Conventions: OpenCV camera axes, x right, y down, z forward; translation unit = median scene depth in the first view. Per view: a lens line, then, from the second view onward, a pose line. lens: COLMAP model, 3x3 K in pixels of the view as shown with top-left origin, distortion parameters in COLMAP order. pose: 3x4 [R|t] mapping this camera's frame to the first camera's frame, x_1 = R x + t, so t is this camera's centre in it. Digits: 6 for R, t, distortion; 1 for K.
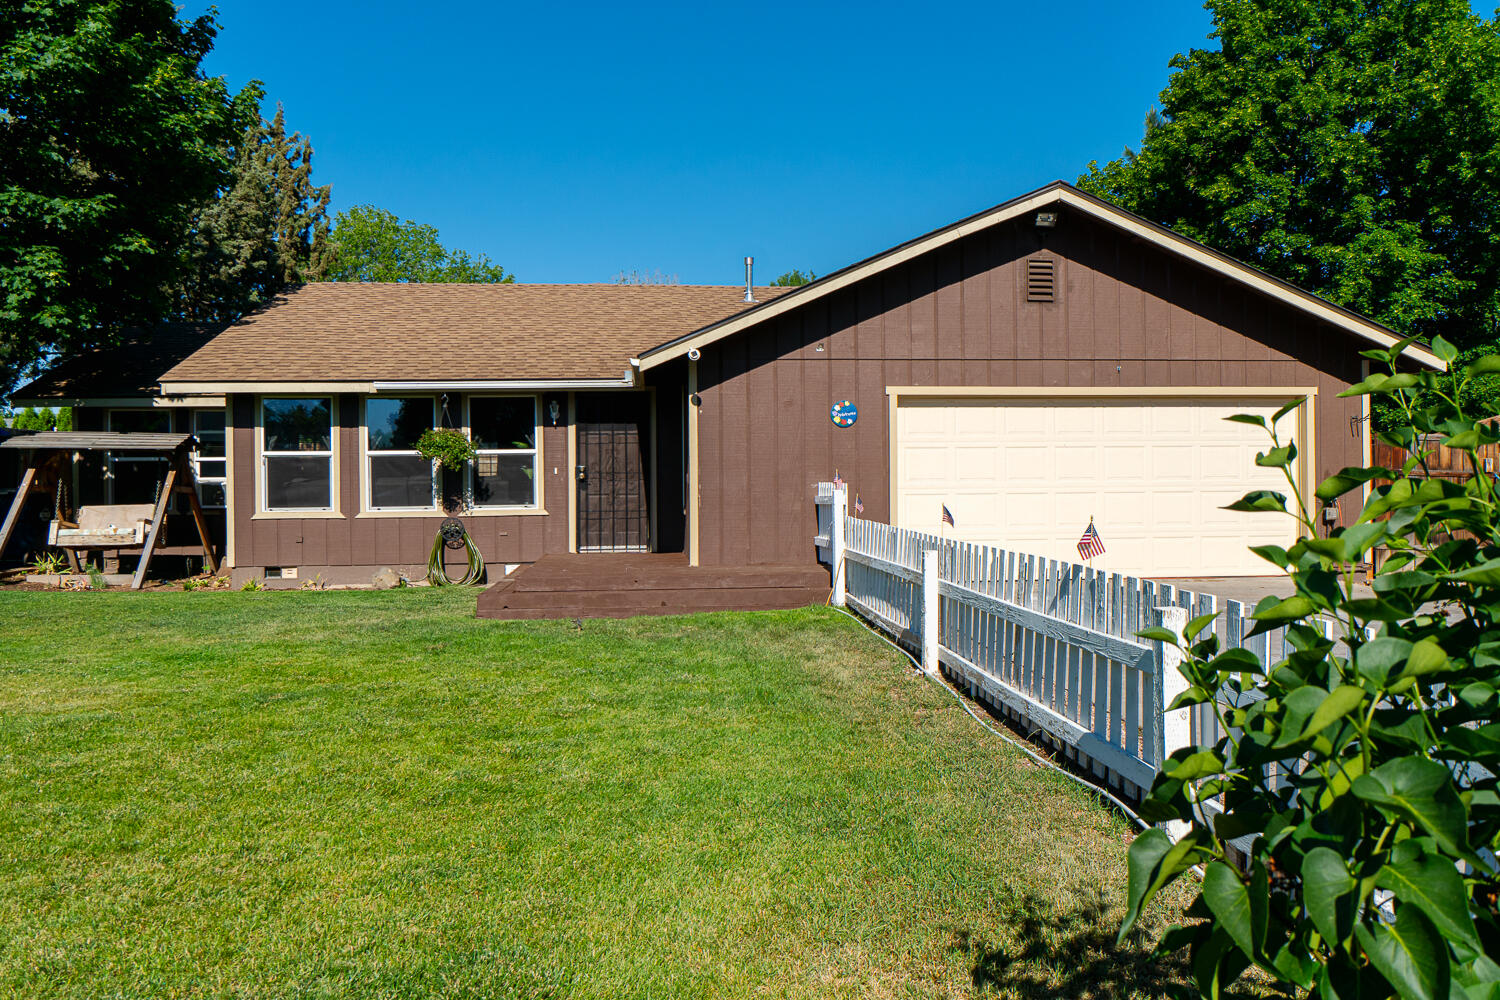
lens RADIAL K [[1077.4, 0, 750.0], [0, 1077.4, 500.0], [0, 0, 1]] dist [0.000296, -0.000094]
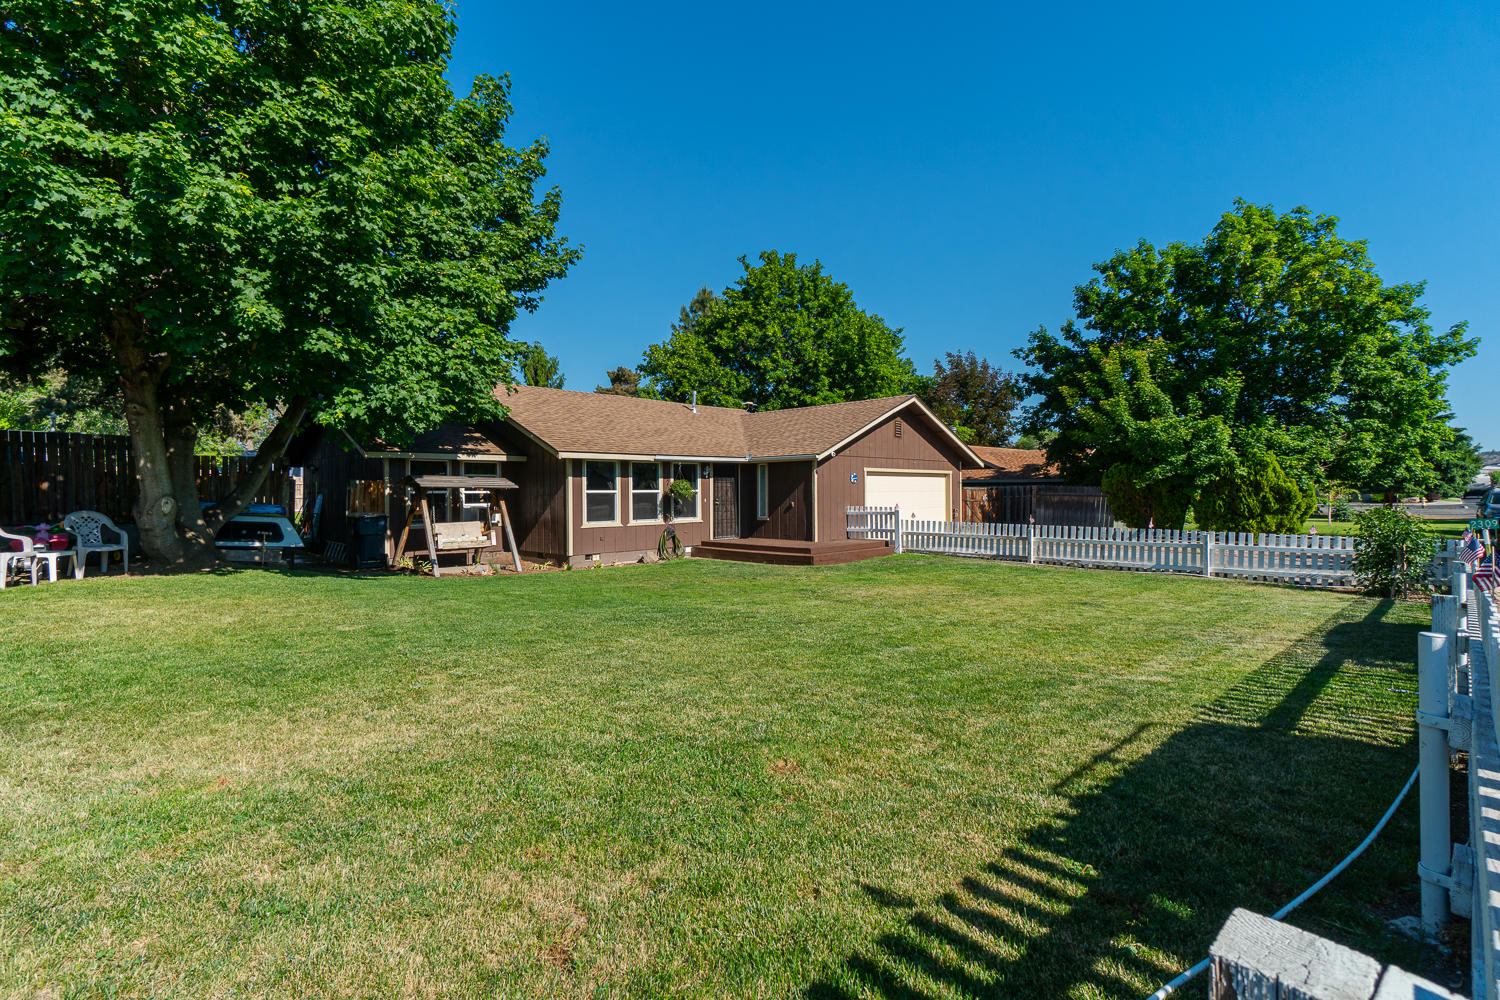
lens RADIAL K [[696.7, 0, 750.0], [0, 696.7, 500.0], [0, 0, 1]] dist [-0.000110, -0.000002]
pose [[0.765167, -0.003123, 0.643825, -0.982808], [0.009624, 0.999932, -0.006588, -0.018569], [-0.643760, 0.011237, 0.765145, -0.064625]]
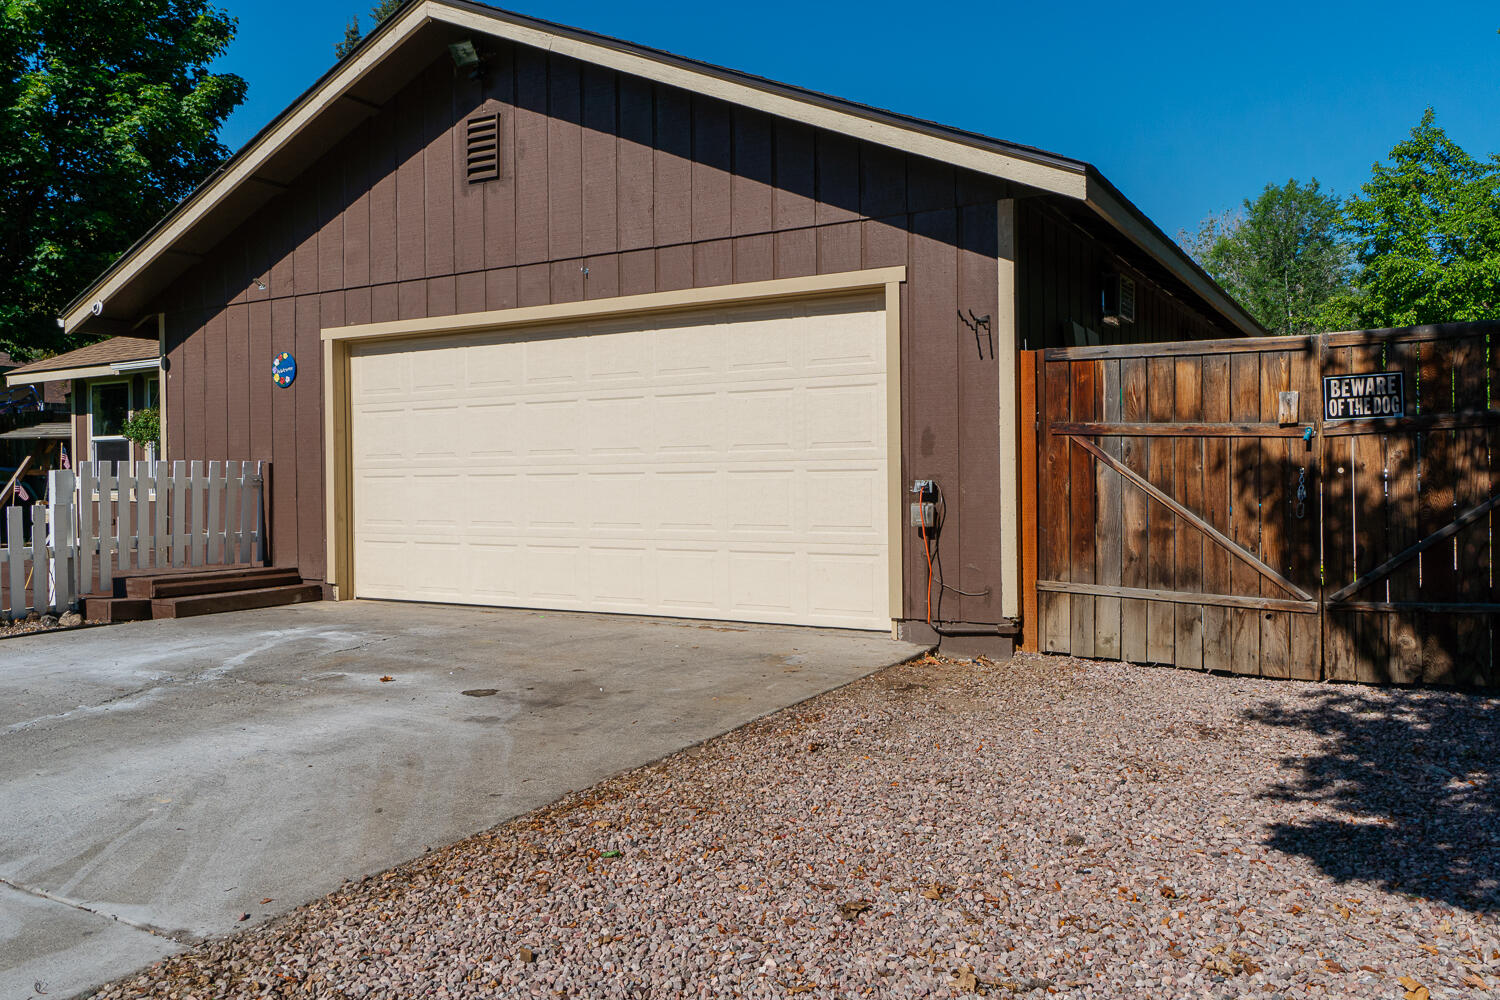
lens RADIAL K [[1156.0, 0, 750.4], [0, 1156.0, 489.6], [0, 0, 1]] dist [0.005307, -0.000092]
pose [[0.807005, 0.005500, -0.590519, 0.721205], [-0.004421, 0.999985, 0.003271, -0.000259], [0.590528, -0.000029, 0.807017, 0.469821]]
